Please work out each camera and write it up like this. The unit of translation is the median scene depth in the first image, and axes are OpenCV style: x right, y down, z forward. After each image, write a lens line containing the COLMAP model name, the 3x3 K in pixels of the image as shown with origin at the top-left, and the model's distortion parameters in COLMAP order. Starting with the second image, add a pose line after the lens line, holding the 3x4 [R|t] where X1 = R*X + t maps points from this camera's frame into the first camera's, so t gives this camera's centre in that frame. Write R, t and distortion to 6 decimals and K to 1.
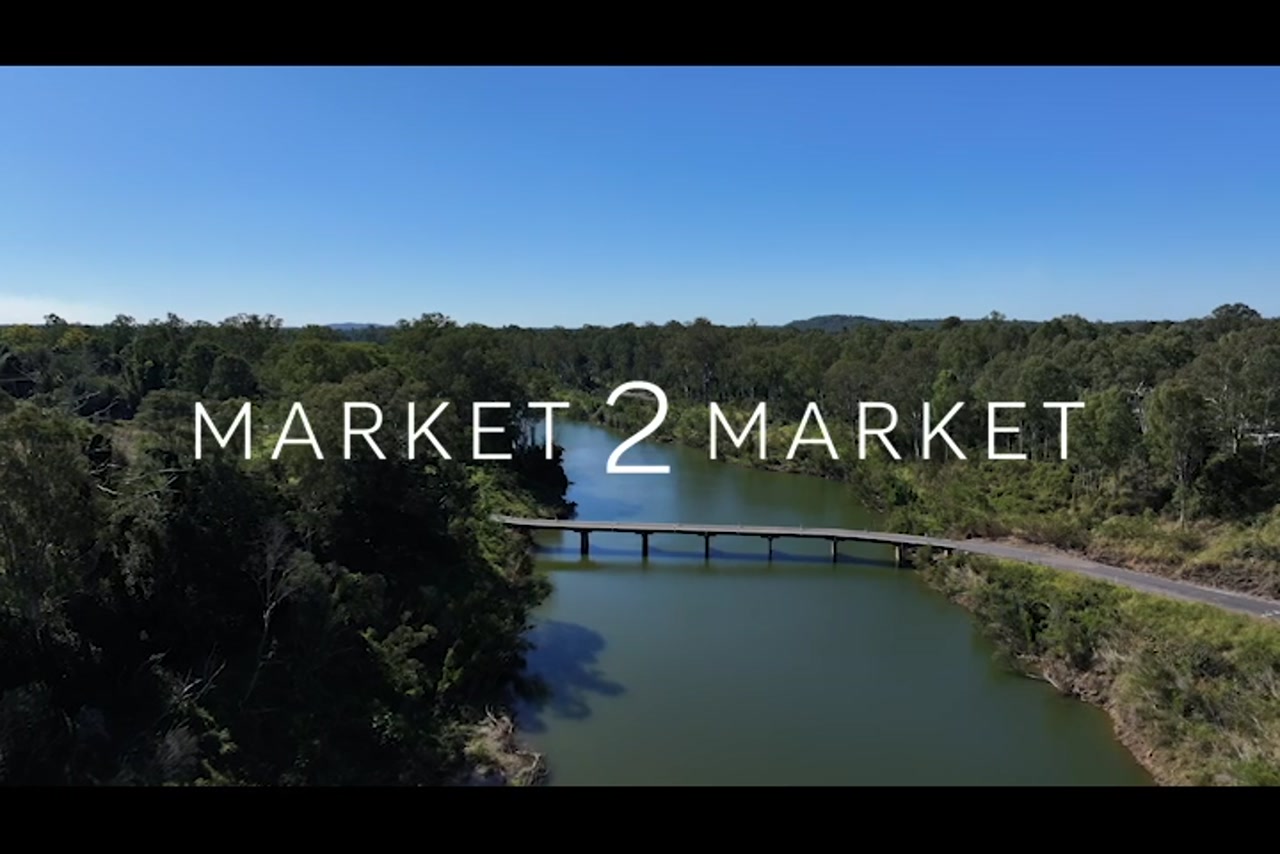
lens RADIAL K [[895.1, 0, 640.0], [0, 895.1, 427.0], [0, 0, 1]] dist [0.004601, -0.000217]
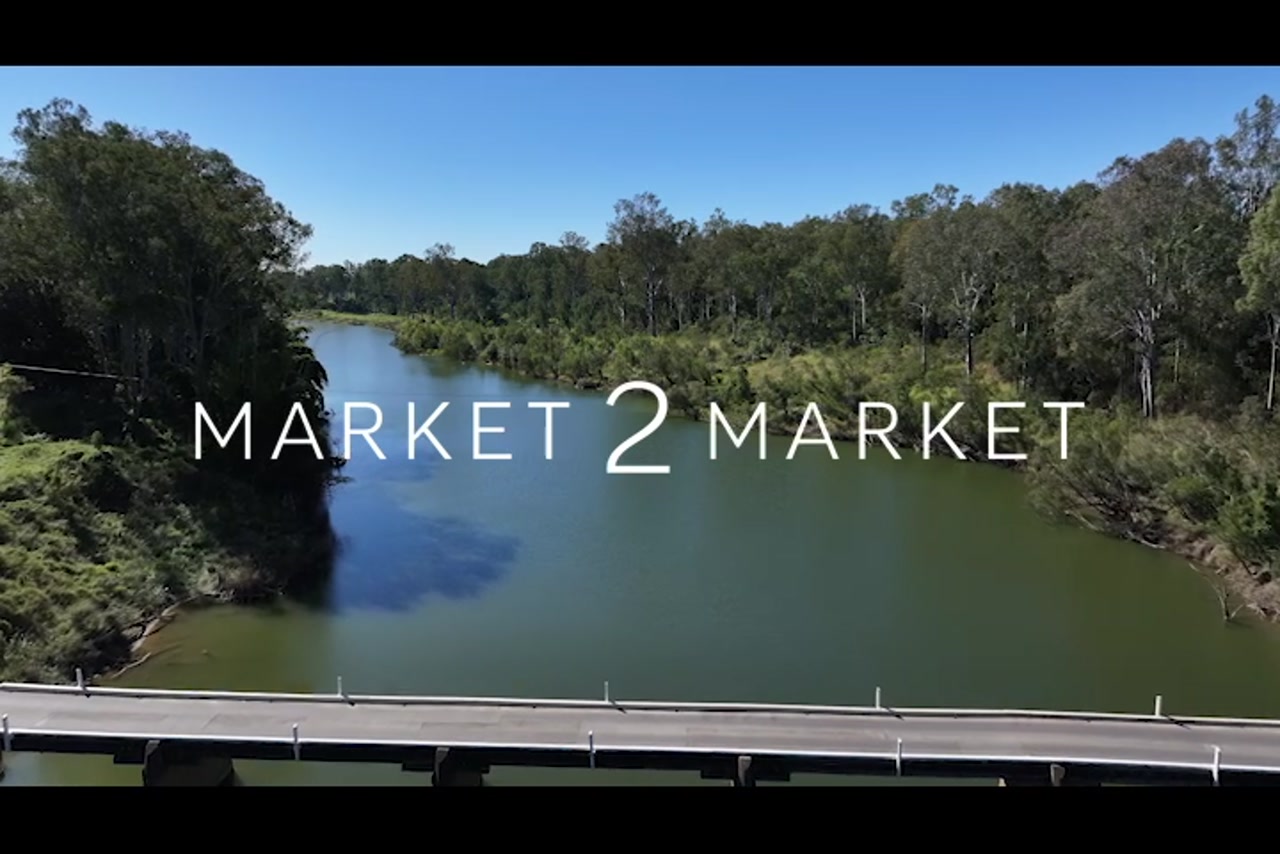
lens RADIAL K [[895.1, 0, 640.0], [0, 895.1, 427.0], [0, 0, 1]] dist [0.004601, -0.000217]
pose [[0.997196, -0.012470, 0.073794, 0.014835], [0.009064, 0.998886, 0.046310, 0.013104], [-0.074289, -0.045511, 0.996198, 0.337761]]
